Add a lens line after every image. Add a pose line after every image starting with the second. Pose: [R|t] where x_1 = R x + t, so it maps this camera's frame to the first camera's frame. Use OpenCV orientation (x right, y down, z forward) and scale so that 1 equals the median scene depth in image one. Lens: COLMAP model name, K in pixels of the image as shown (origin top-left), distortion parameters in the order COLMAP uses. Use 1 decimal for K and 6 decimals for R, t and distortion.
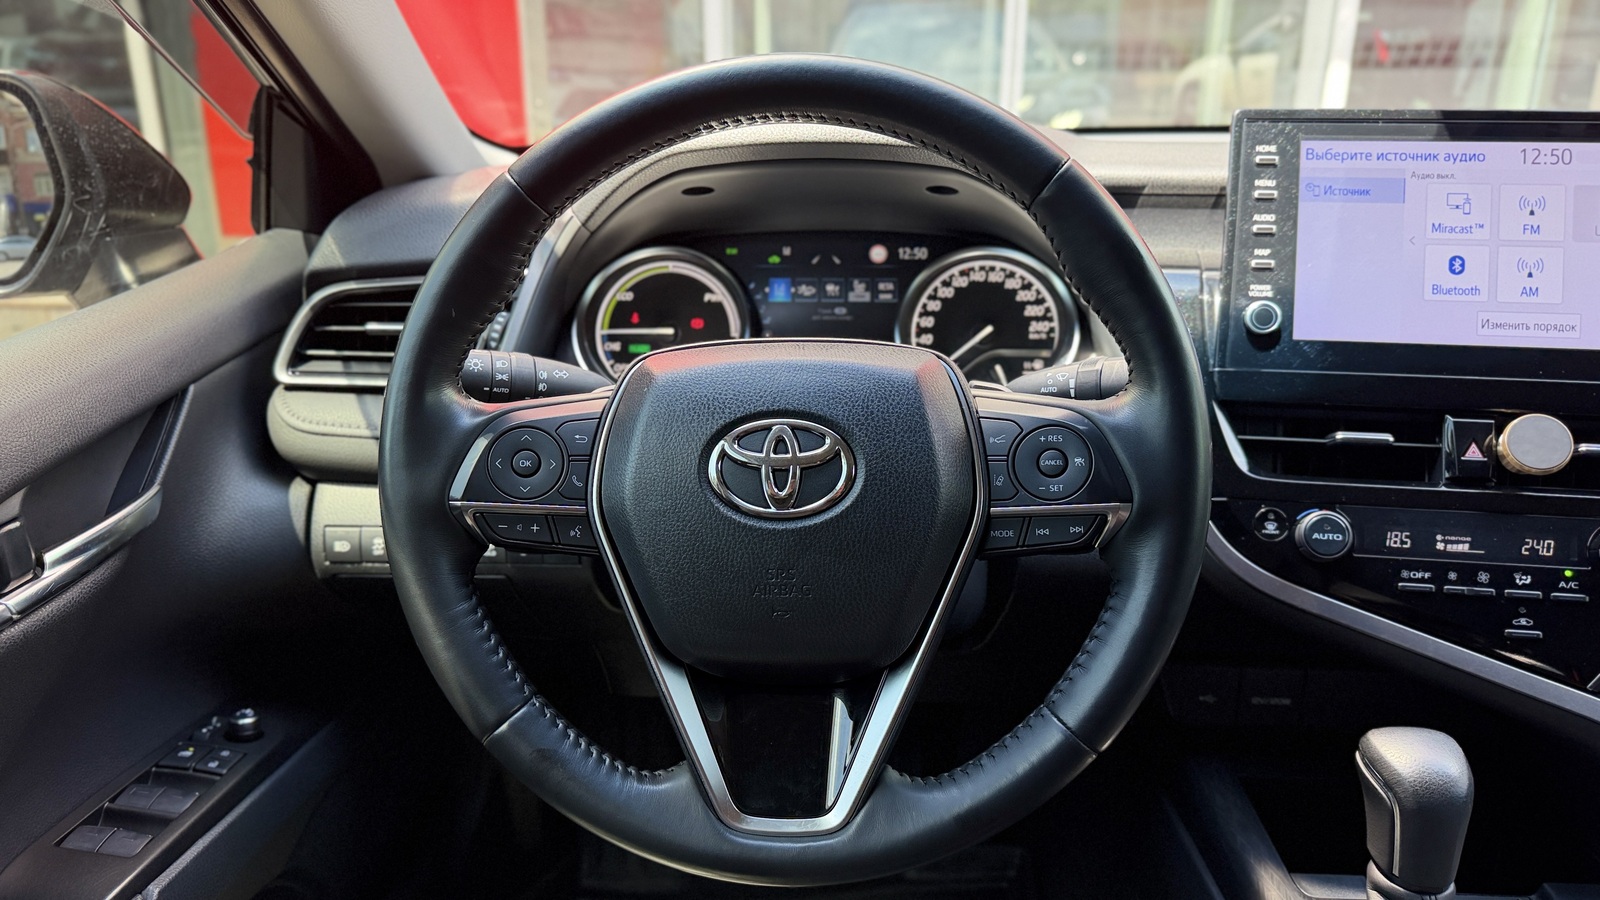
lens RADIAL K [[1126.5, 0, 800.0], [0, 1126.5, 450.0], [0, 0, 1]] dist [0.107255, -0.165370]
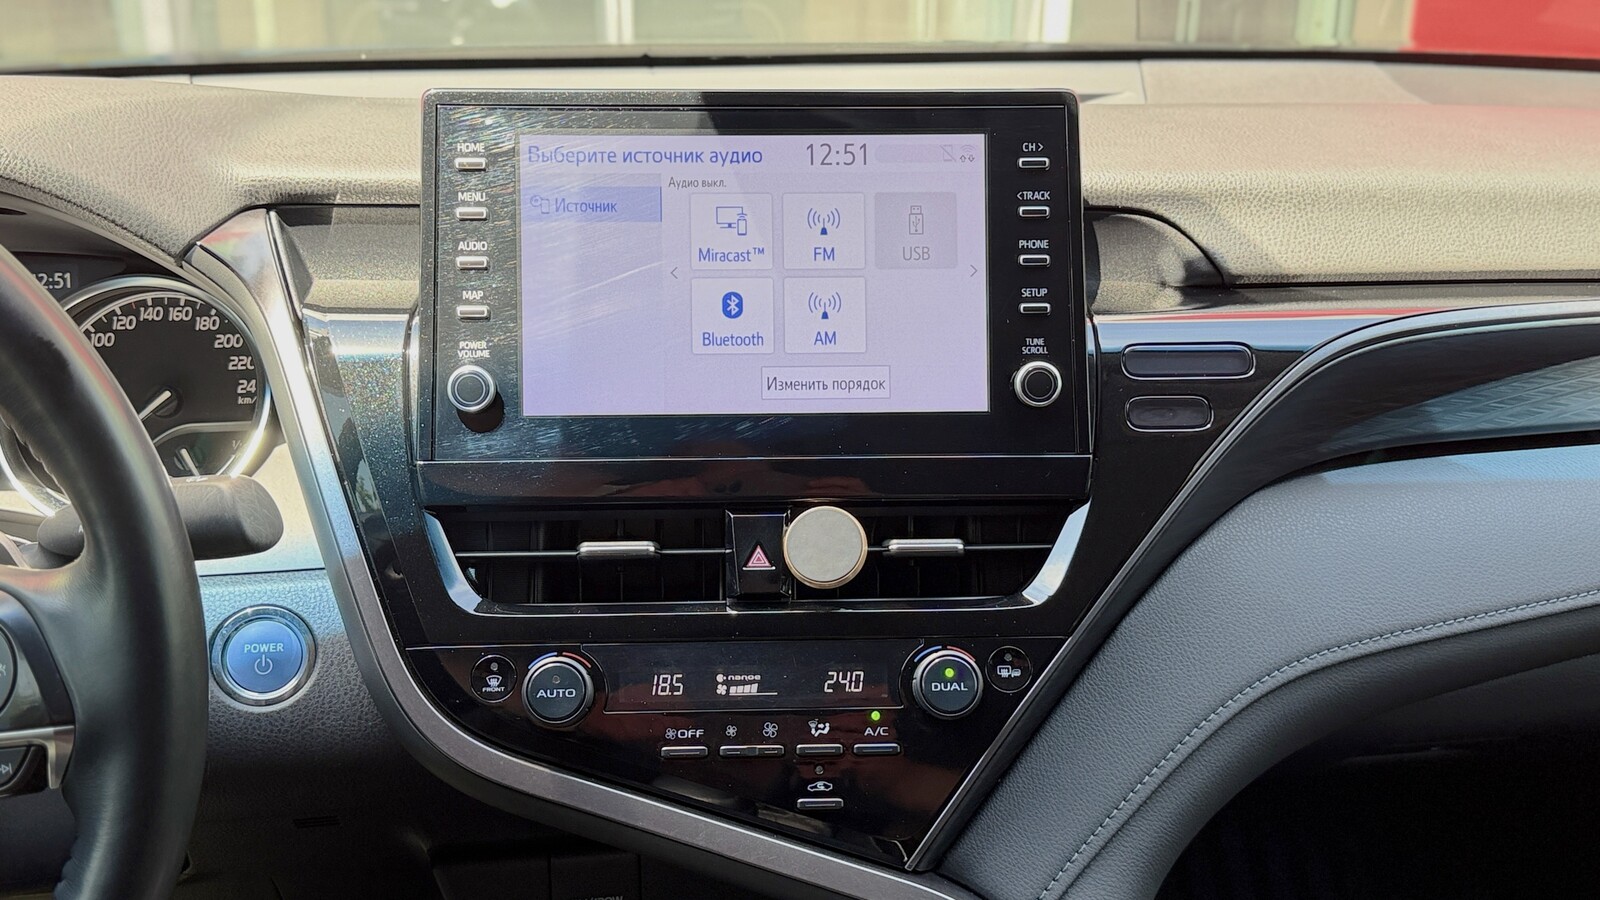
lens RADIAL K [[1701.1, 0, 800.0], [0, 1701.1, 450.0], [0, 0, 1]] dist [0.190174, -0.504730]
pose [[0.977564, -0.059763, 0.201982, 0.384758], [0.057758, 0.998205, 0.015813, -0.082279], [-0.202565, -0.003793, 0.979262, -0.083377]]
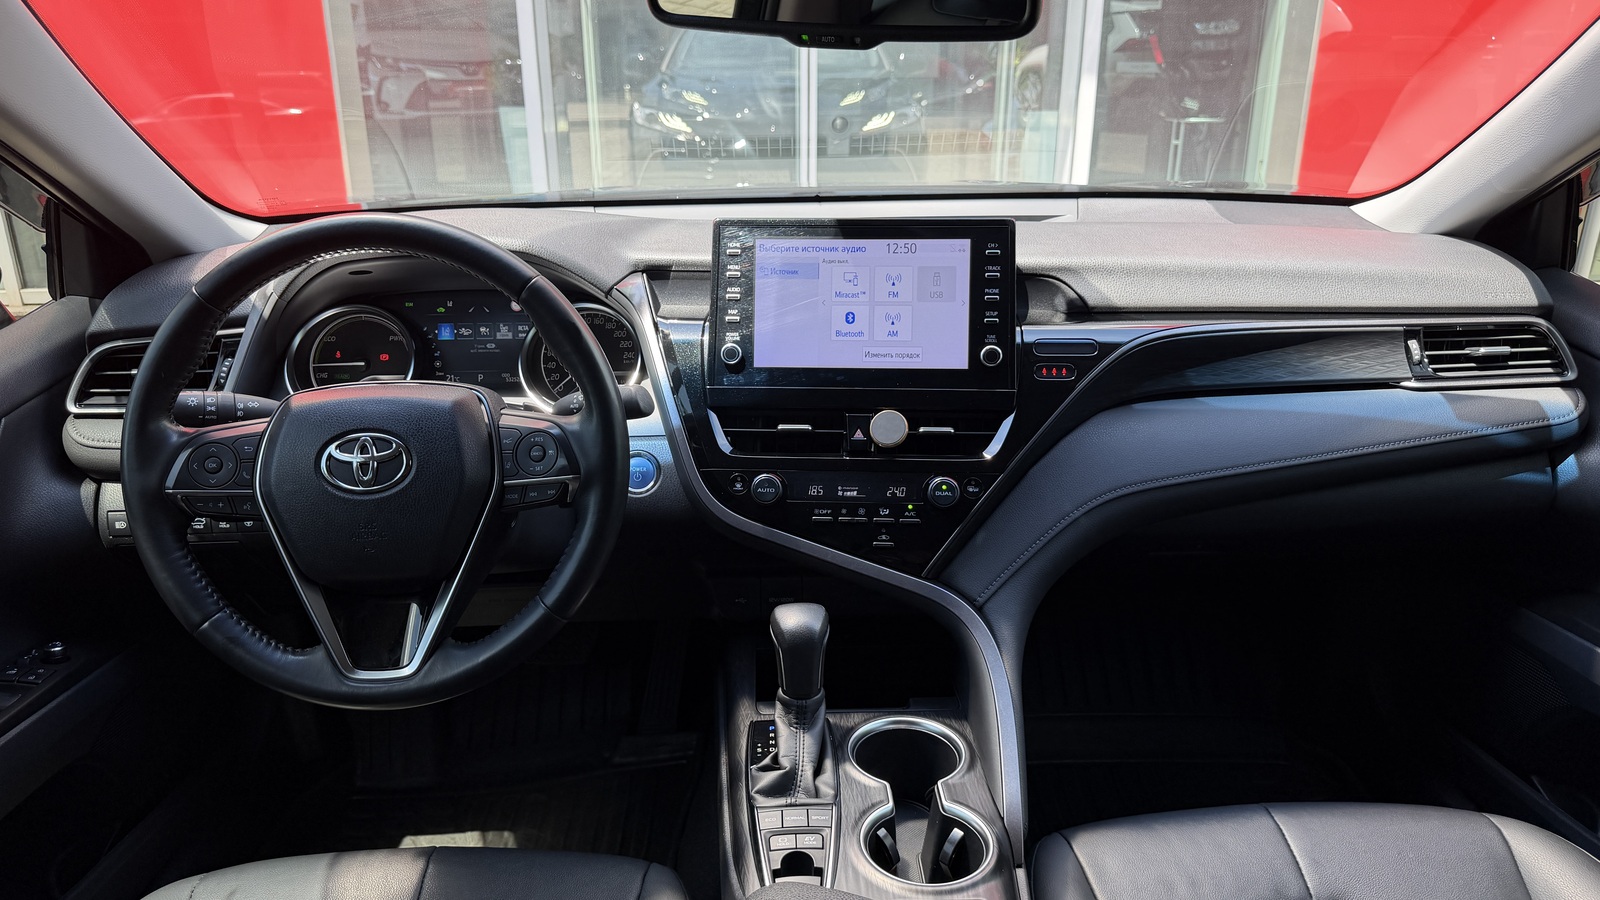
lens RADIAL K [[1126.5, 0, 800.0], [0, 1126.5, 450.0], [0, 0, 1]] dist [0.107255, -0.165370]
pose [[0.994788, -0.036095, 0.095360, 0.343450], [0.034099, 0.999166, 0.022483, -0.014443], [-0.096092, -0.019114, 0.995189, -0.559951]]
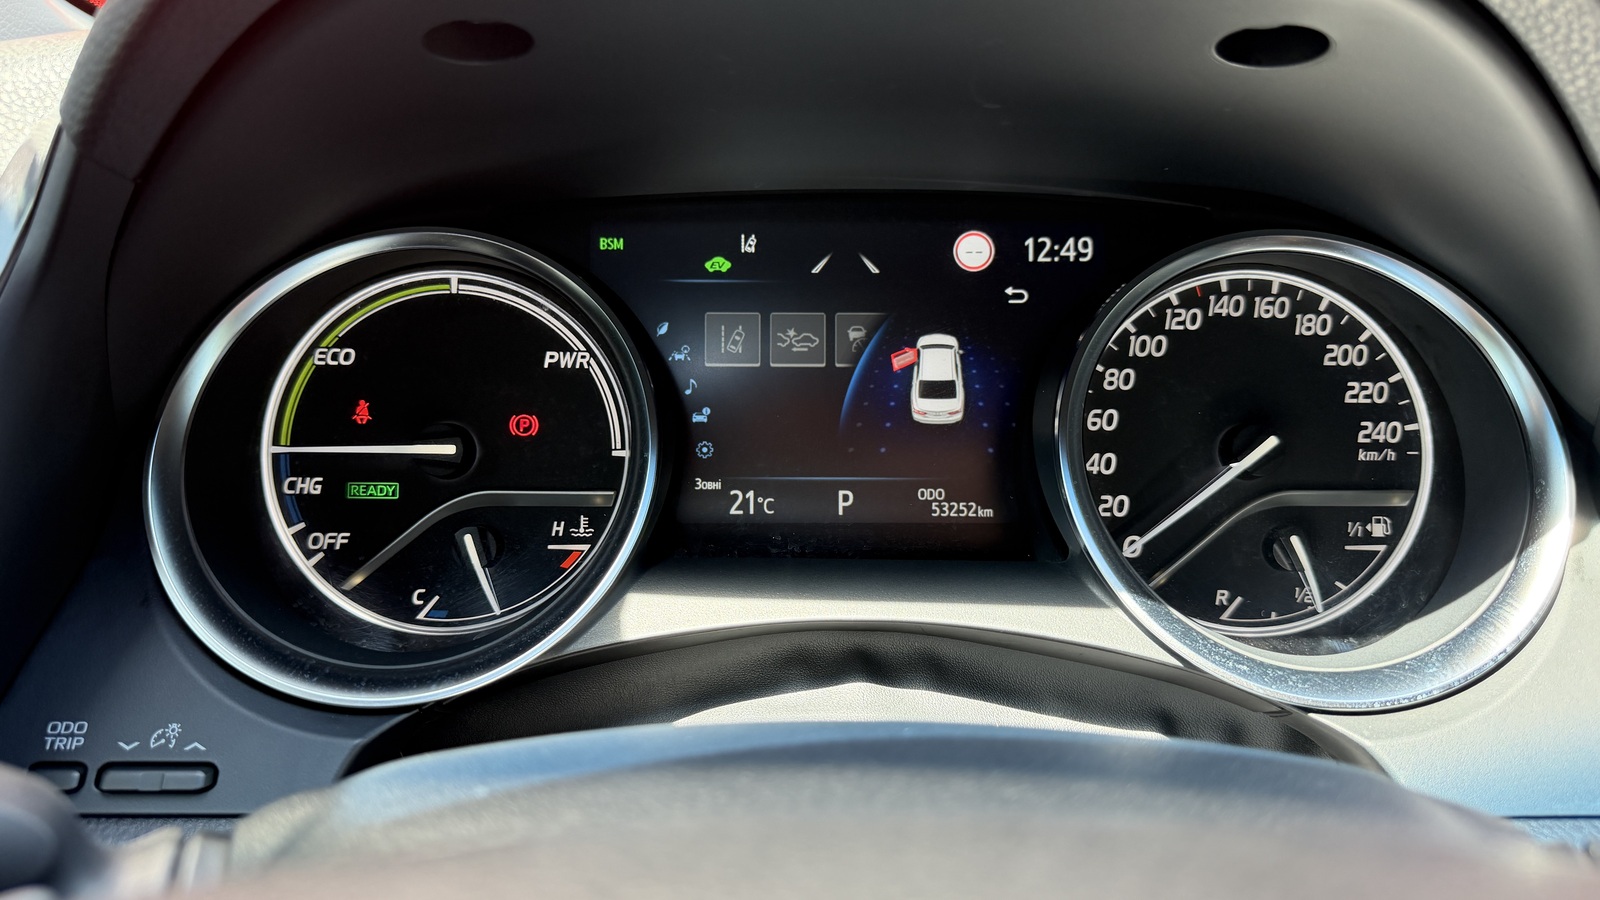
lens RADIAL K [[1126.5, 0, 800.0], [0, 1126.5, 450.0], [0, 0, 1]] dist [0.107255, -0.165370]
pose [[0.997747, -0.009061, 0.066474, -0.025916], [0.008951, 0.999958, 0.001966, -0.126396], [-0.066489, -0.001366, 0.997786, 0.731020]]
